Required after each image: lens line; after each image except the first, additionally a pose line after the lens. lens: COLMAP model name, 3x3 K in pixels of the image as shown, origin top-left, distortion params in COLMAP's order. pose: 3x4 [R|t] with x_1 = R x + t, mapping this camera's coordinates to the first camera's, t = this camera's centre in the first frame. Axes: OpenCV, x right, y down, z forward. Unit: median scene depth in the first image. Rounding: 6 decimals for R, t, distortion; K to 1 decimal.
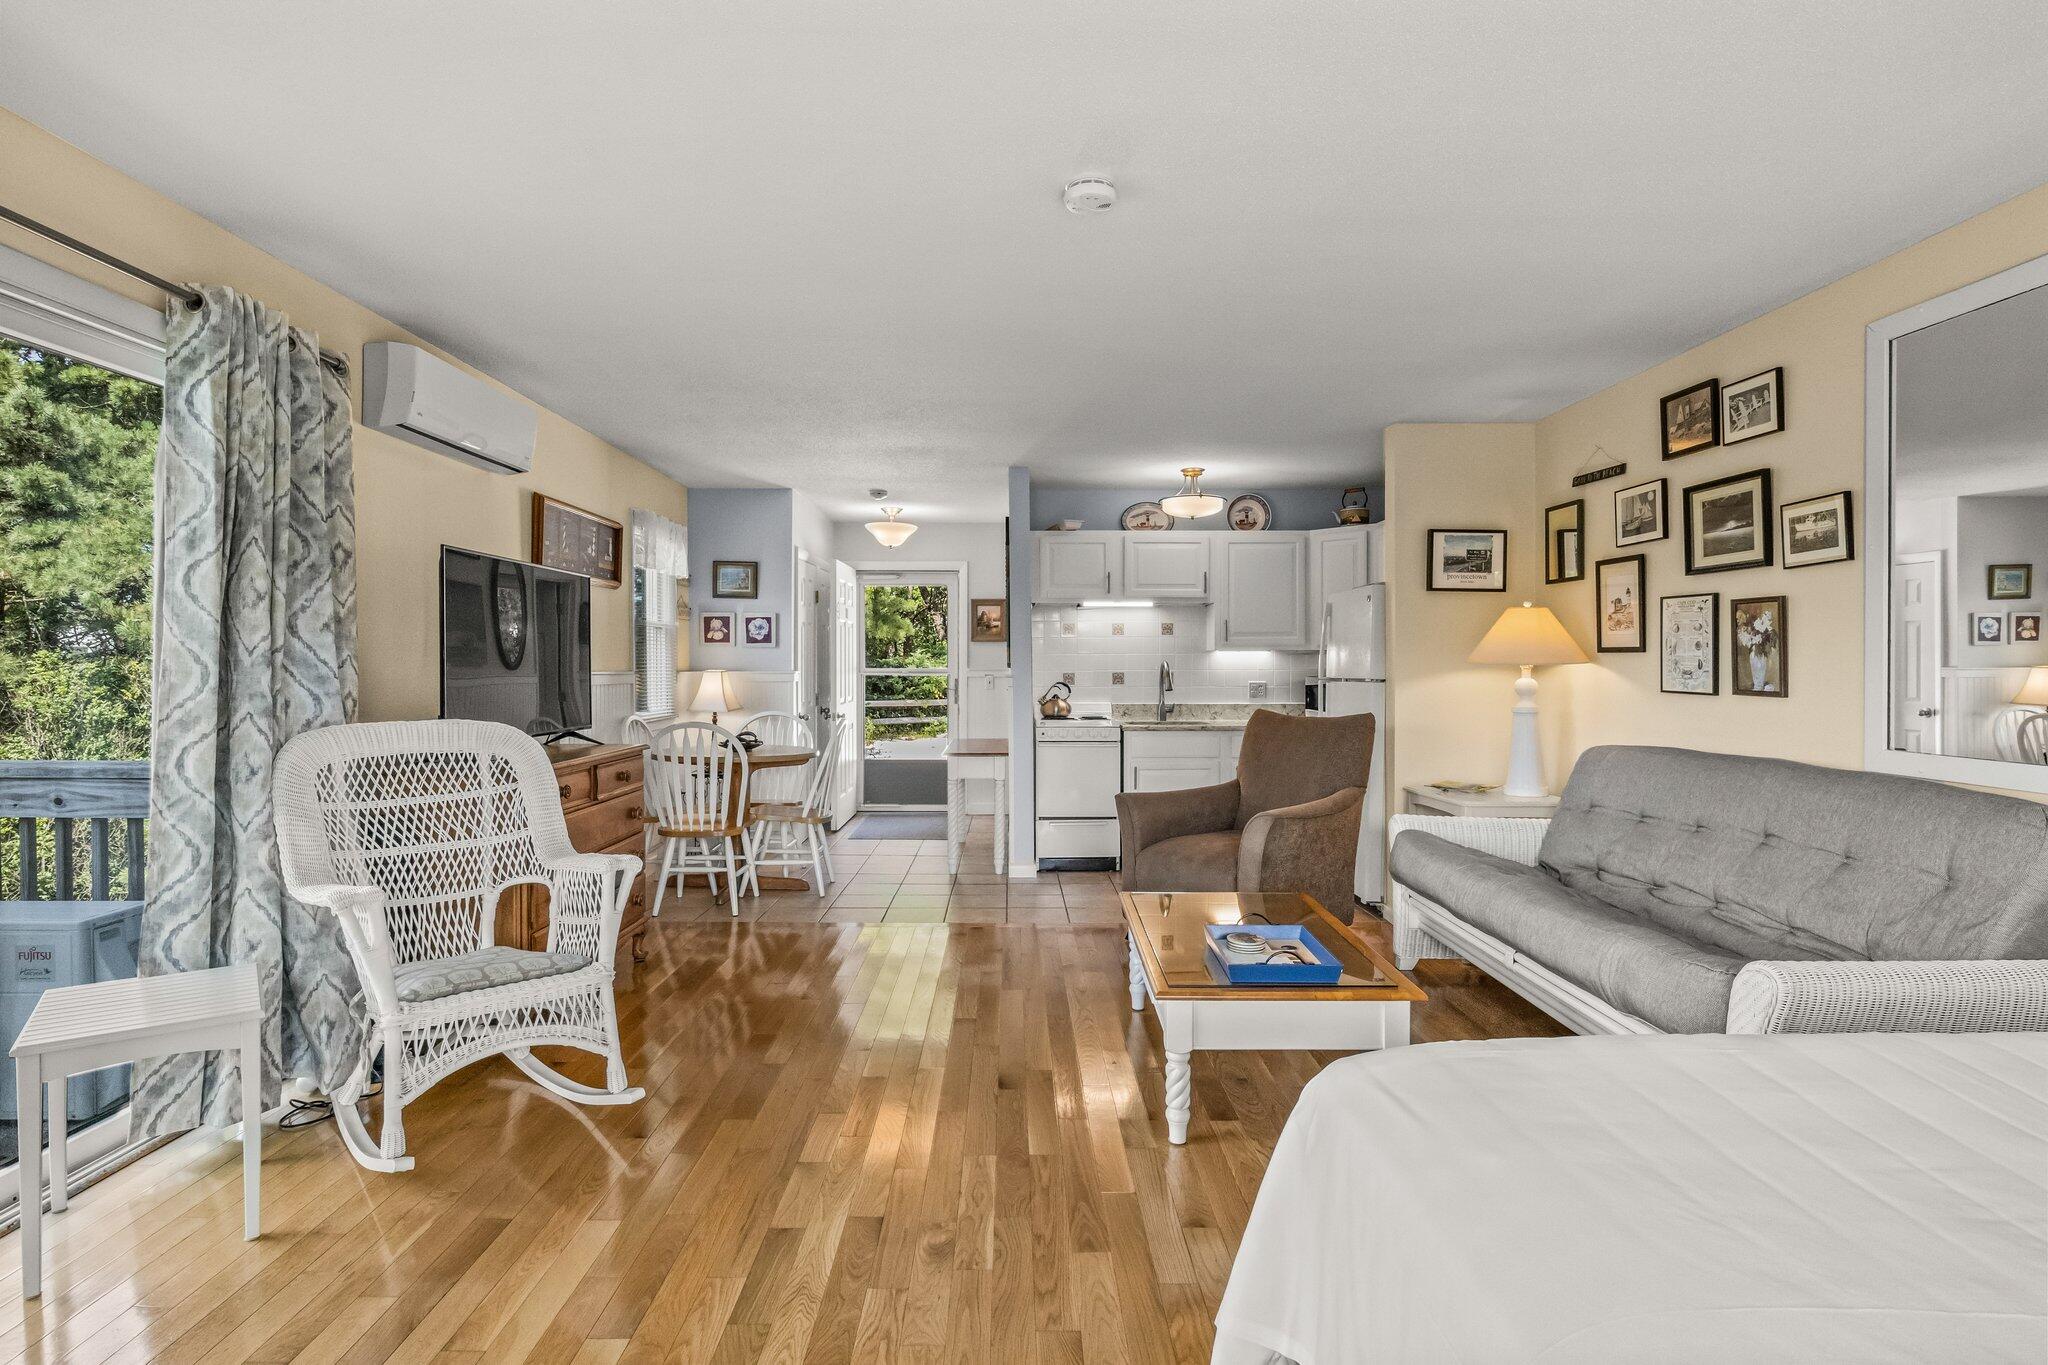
lens RADIAL K [[1013.1, 0, 1005.6], [0, 1013.1, 671.3], [0, 0, 1]] dist [-0.002701, -0.001187]
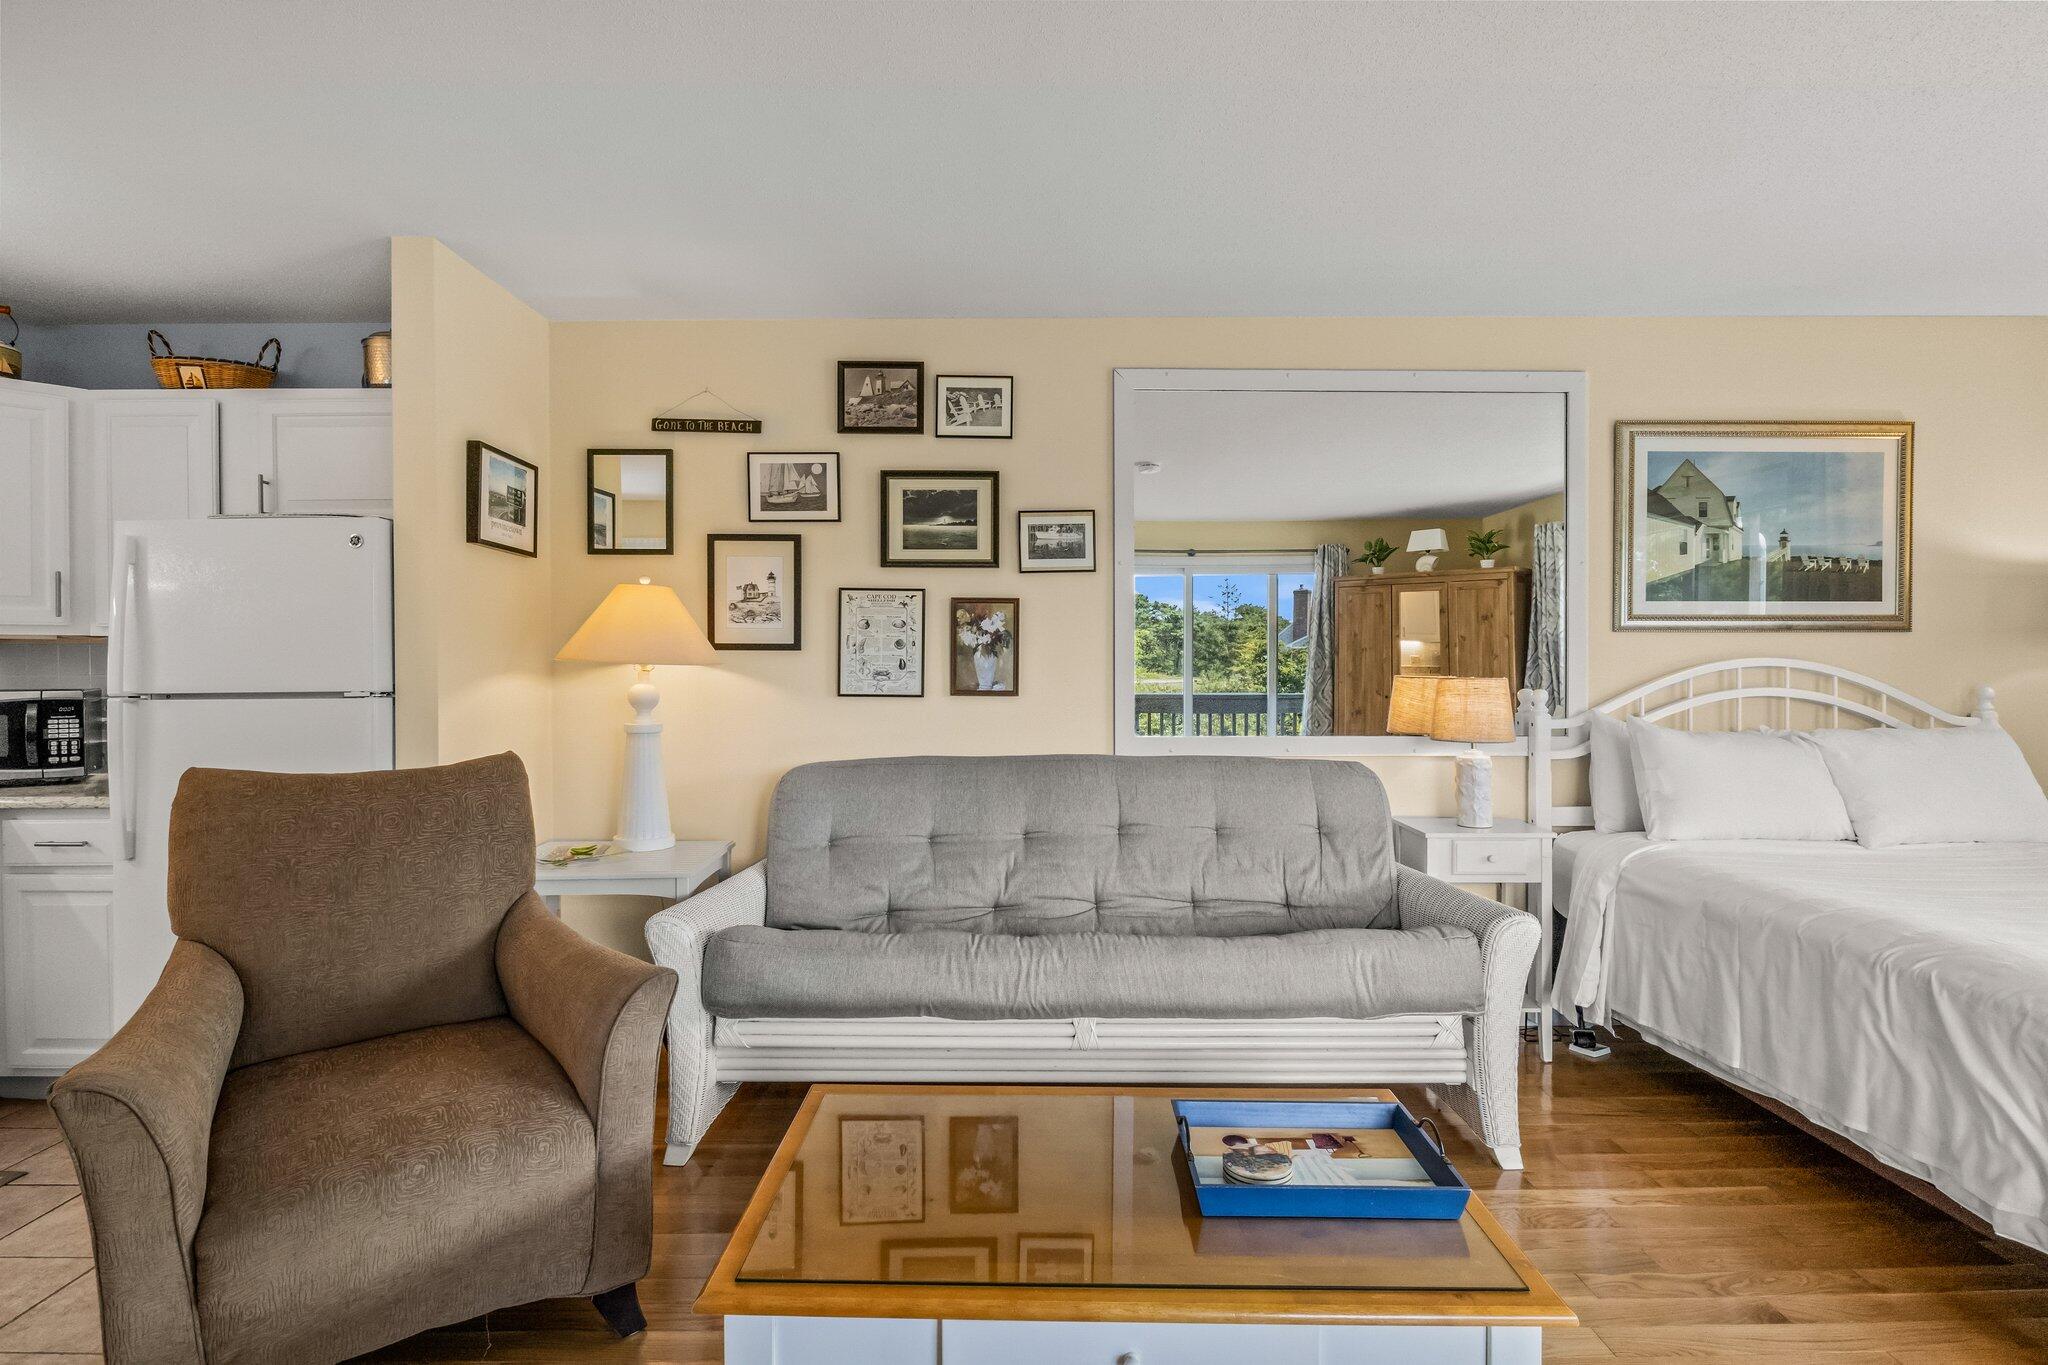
lens RADIAL K [[1013.1, 0, 1005.6], [0, 1013.1, 671.3], [0, 0, 1]] dist [-0.002701, -0.001187]
pose [[-0.010107, -0.008990, 0.999909, -0.246312], [0.008984, 0.999918, 0.009081, -0.008109], [-0.999909, 0.009075, -0.010025, 0.920047]]
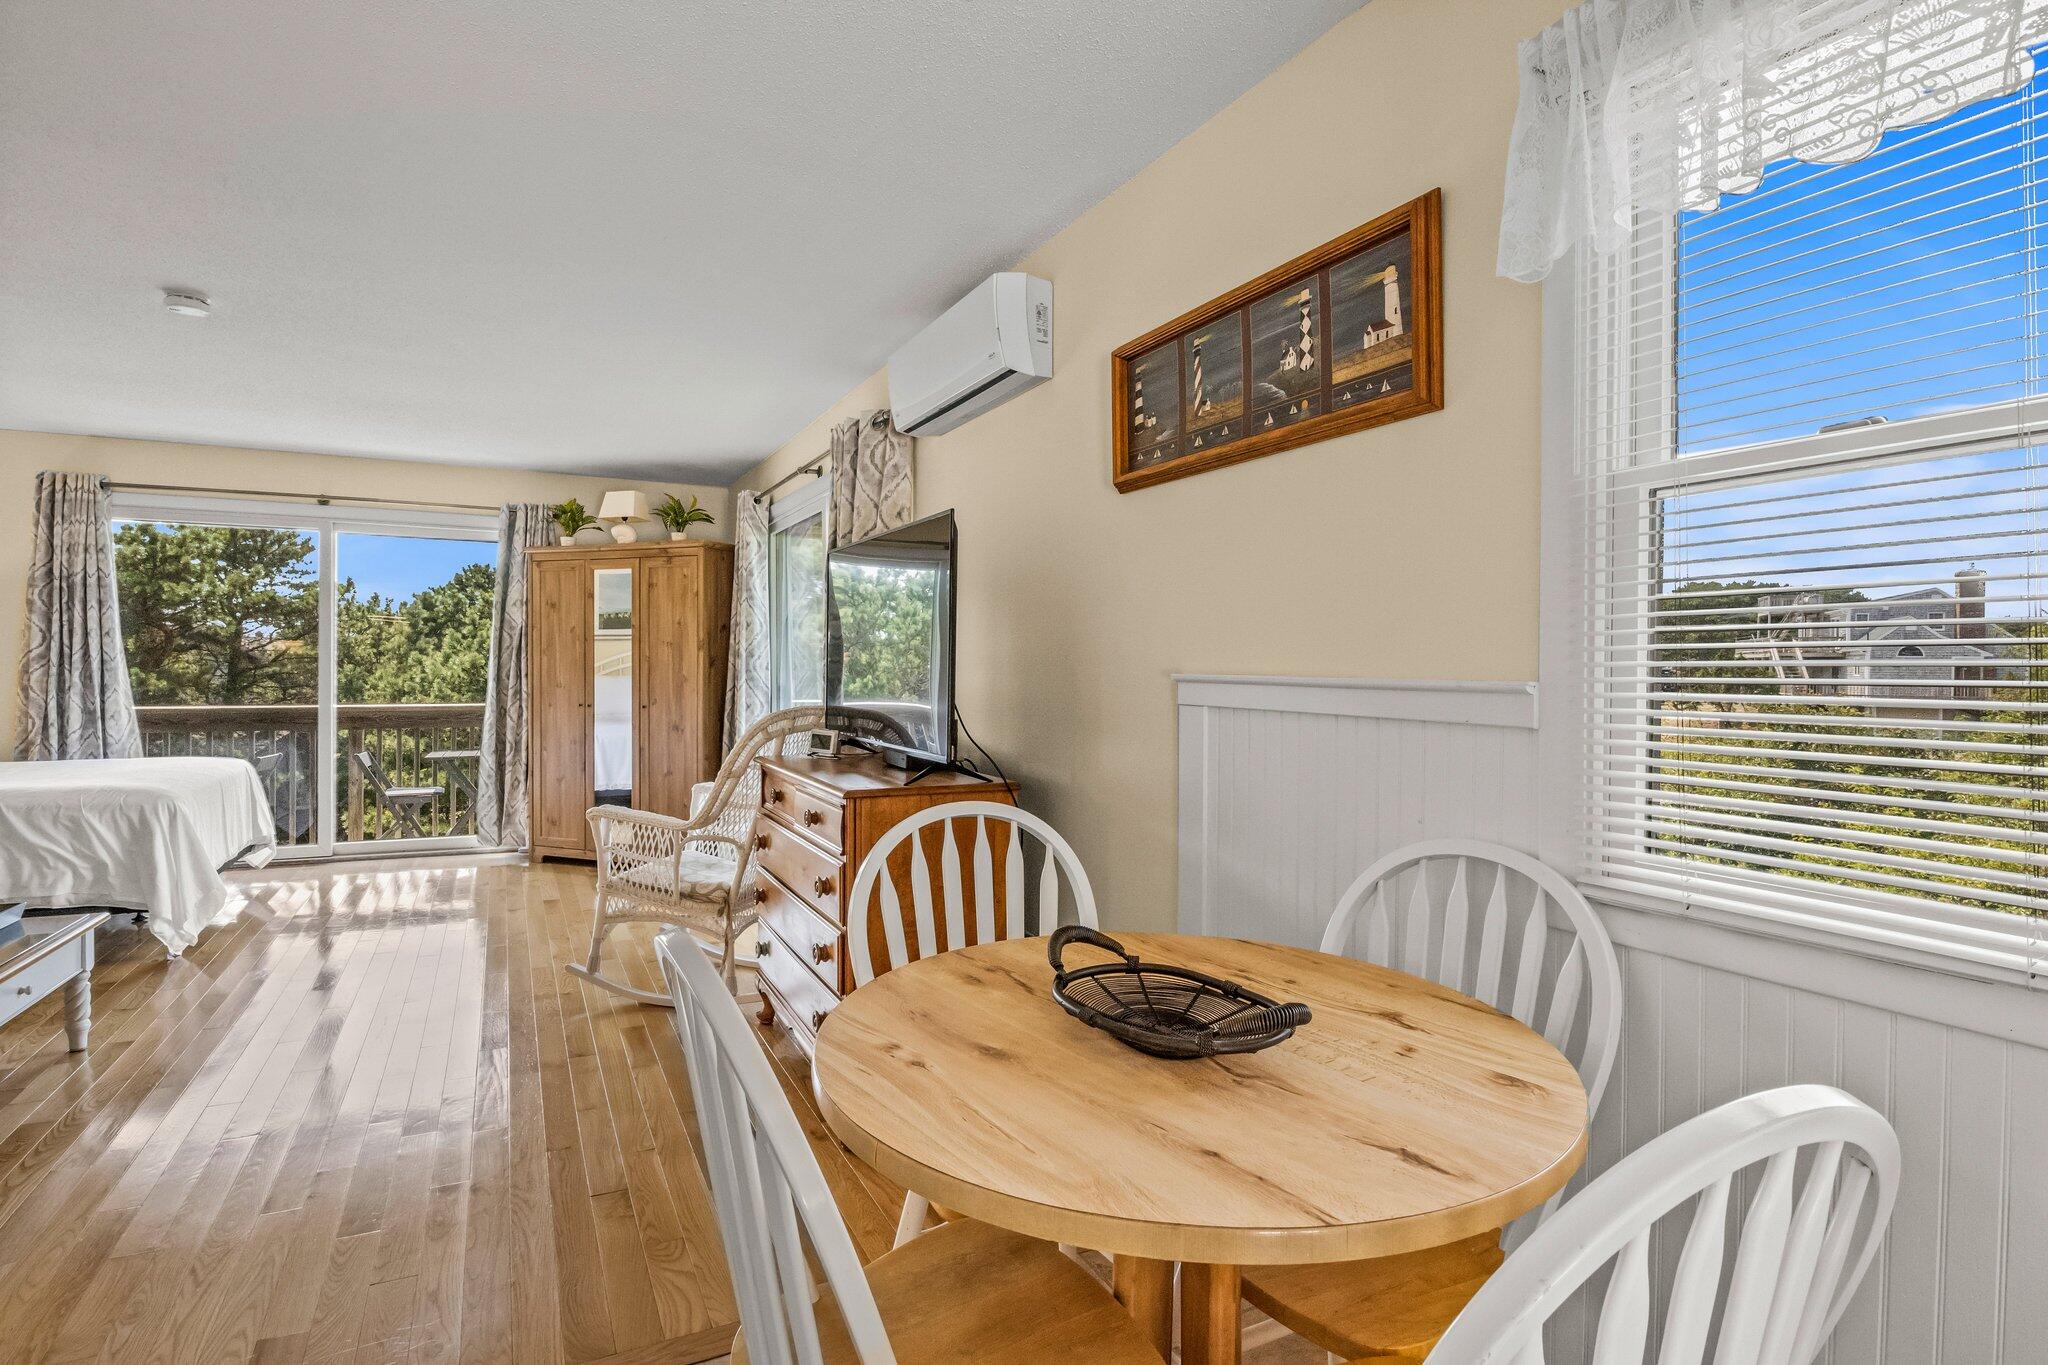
lens RADIAL K [[1028.4, 0, 1017.4], [0, 1028.4, 674.3], [0, 0, 1]] dist [-0.001161, -0.010806]
pose [[-0.891295, -0.009636, -0.453321, -0.181870], [-0.016625, 0.999796, 0.011435, -0.008218], [0.453119, 0.017728, -0.891274, 2.050044]]
